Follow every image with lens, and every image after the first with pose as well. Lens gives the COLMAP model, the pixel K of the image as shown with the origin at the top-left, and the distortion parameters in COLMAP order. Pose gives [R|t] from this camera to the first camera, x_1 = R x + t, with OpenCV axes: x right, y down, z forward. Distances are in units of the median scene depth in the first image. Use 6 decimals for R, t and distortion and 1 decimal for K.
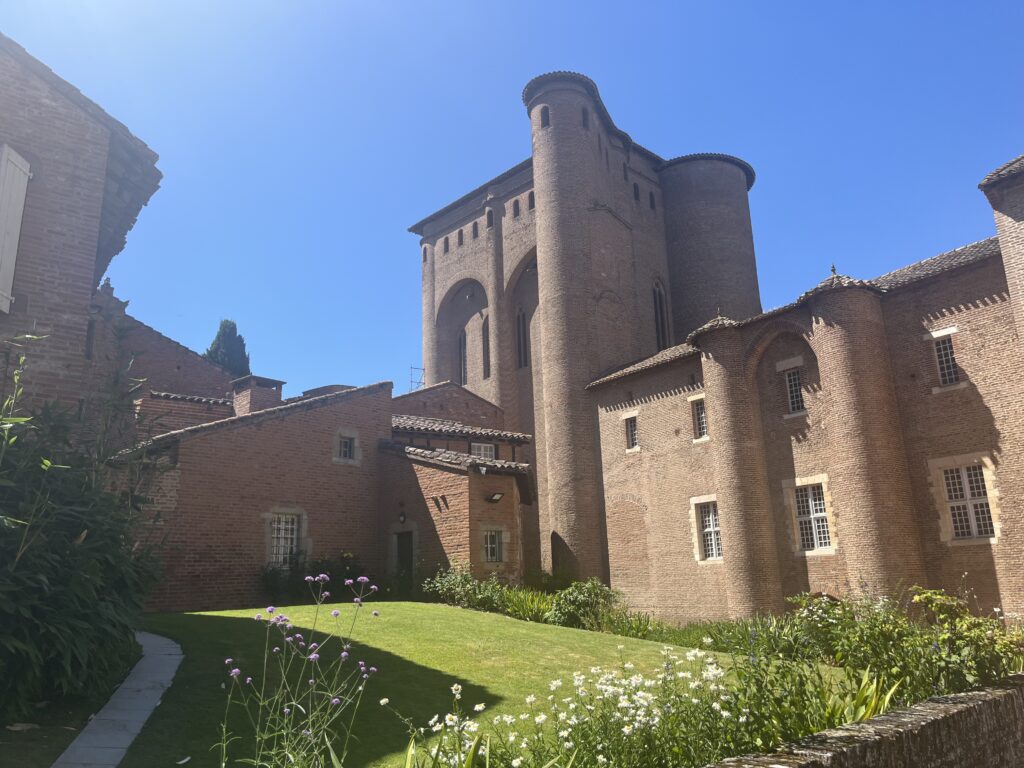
lens RADIAL K [[780.9, 0, 514.4], [0, 780.9, 382.5], [0, 0, 1]] dist [0.034295, -0.002848]
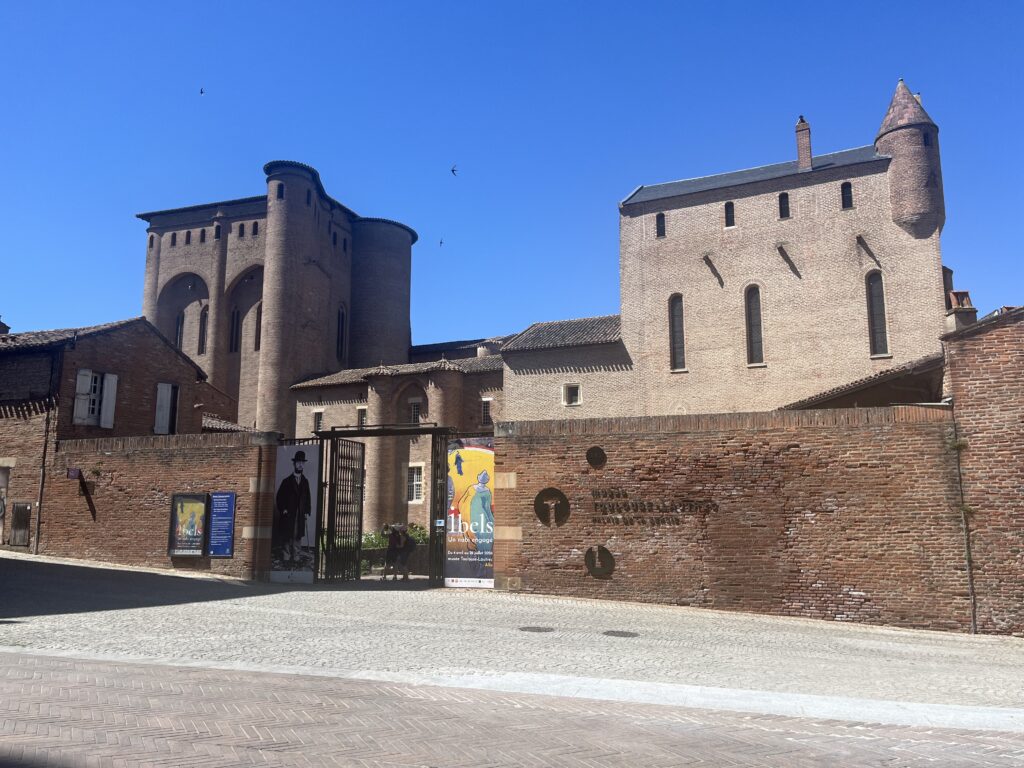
lens RADIAL K [[780.9, 0, 519.0], [0, 780.9, 386.2], [0, 0, 1]] dist [0.034295, -0.002848]
pose [[0.892892, 0.103131, 0.438301, -0.141189], [-0.146576, 0.986971, 0.066368, -0.127703], [-0.425746, -0.123504, 0.896374, -0.440329]]
